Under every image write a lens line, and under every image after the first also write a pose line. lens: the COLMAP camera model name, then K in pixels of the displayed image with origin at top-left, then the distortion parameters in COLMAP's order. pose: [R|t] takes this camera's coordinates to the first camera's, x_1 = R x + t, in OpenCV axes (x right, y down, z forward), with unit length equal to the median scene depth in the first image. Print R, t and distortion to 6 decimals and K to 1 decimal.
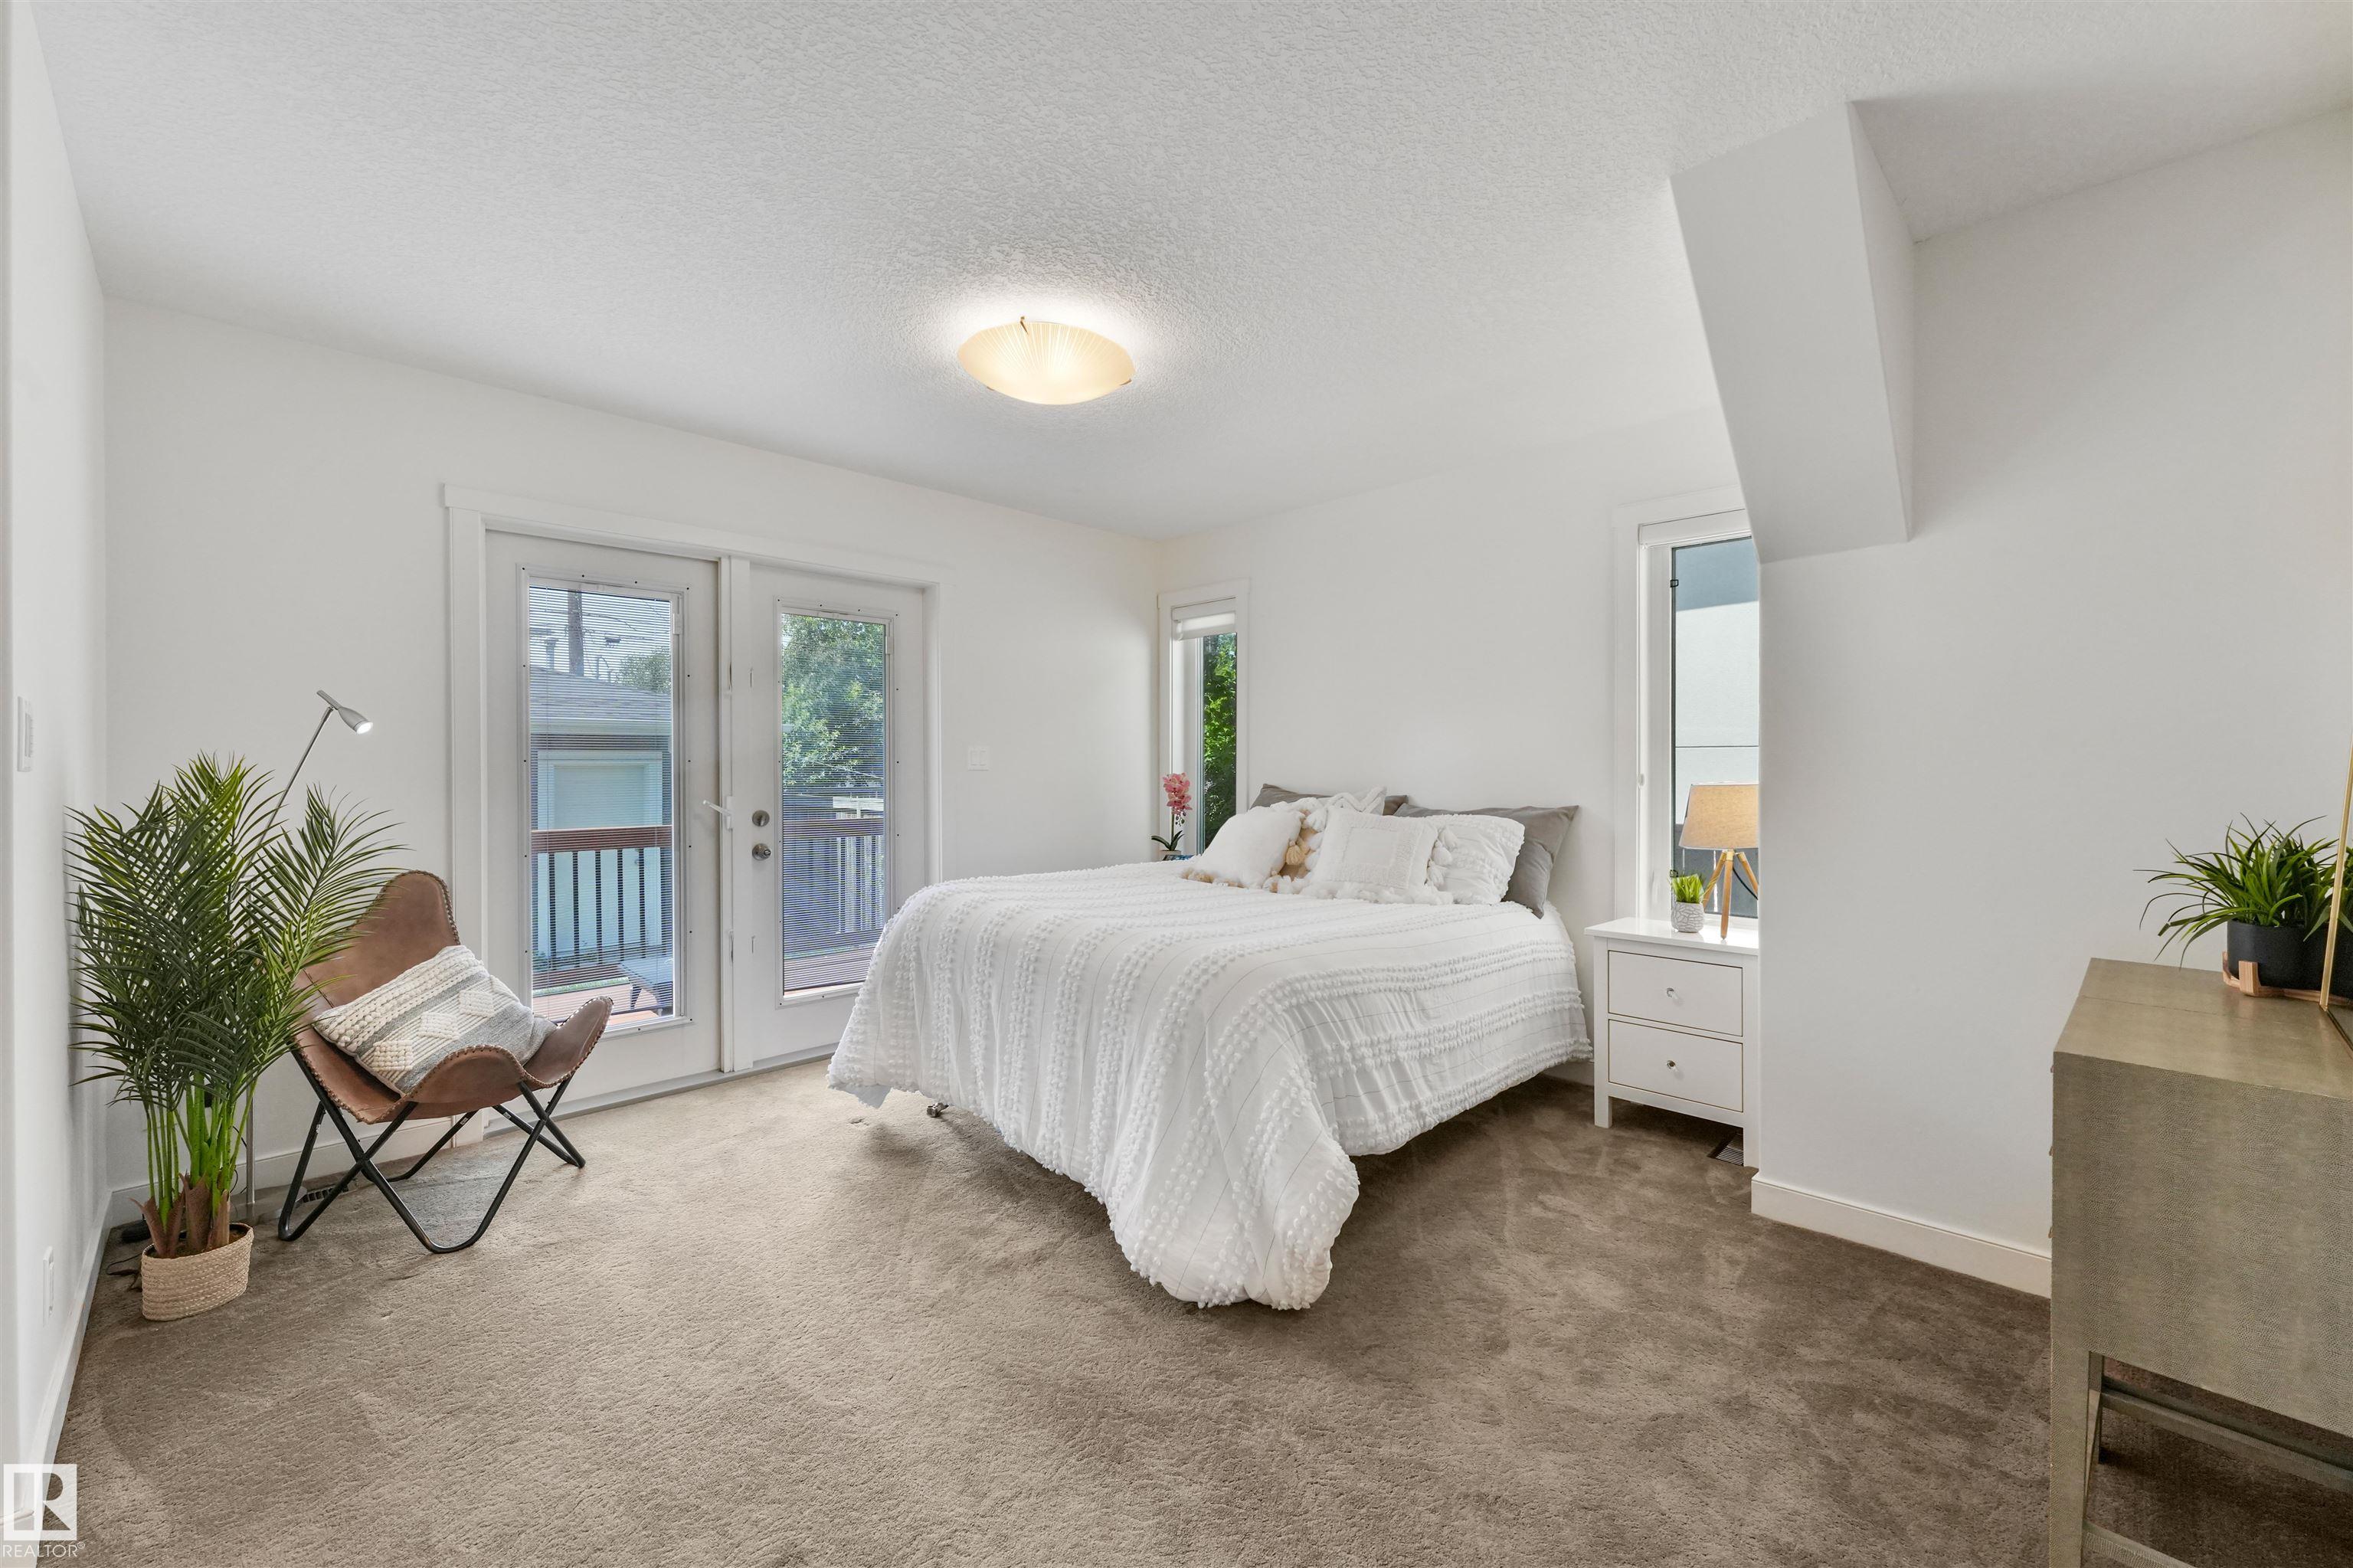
lens RADIAL K [[985.3, 0, 1178.5], [0, 985.3, 765.6], [0, 0, 1]] dist [-0.003488, -0.000641]
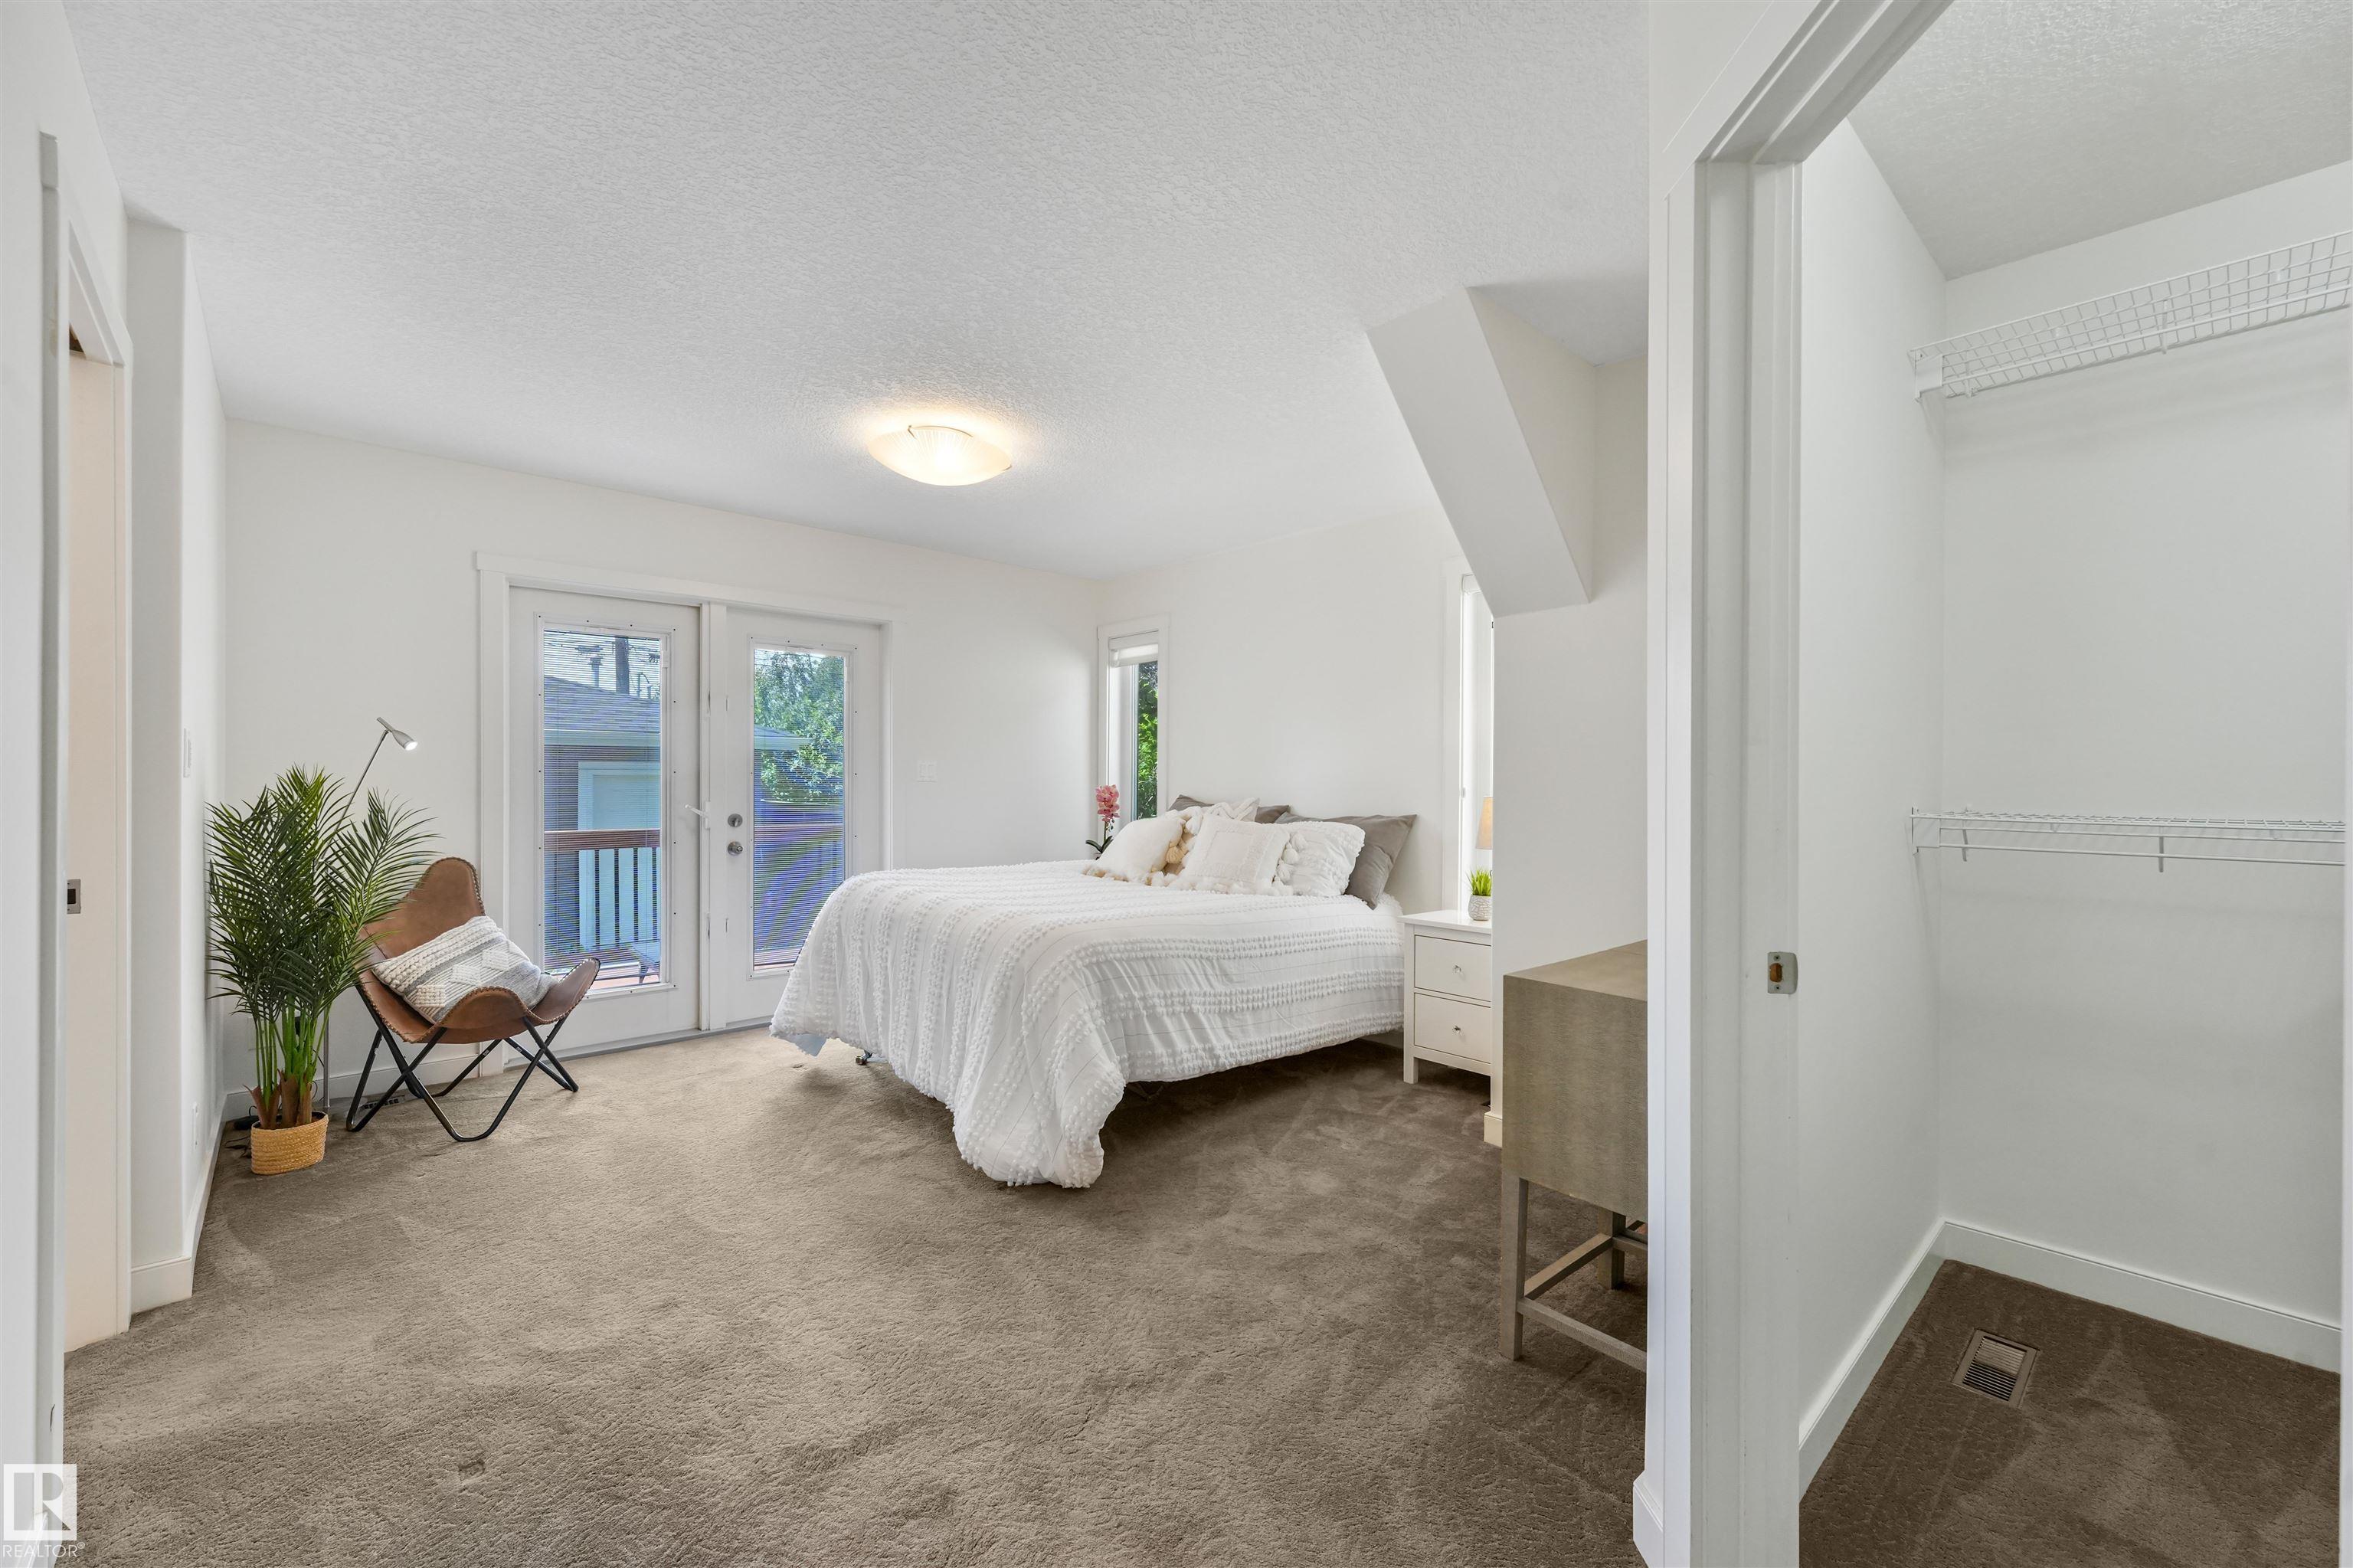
lens RADIAL K [[984.8, 0, 1172.1], [0, 984.8, 777.5], [0, 0, 1]] dist [-0.009443, 0.000062]
pose [[0.998957, 0.005703, -0.045310, 0.258620], [-0.005773, 0.999982, -0.001428, 0.000119], [0.045301, 0.001689, 0.998972, -0.273977]]
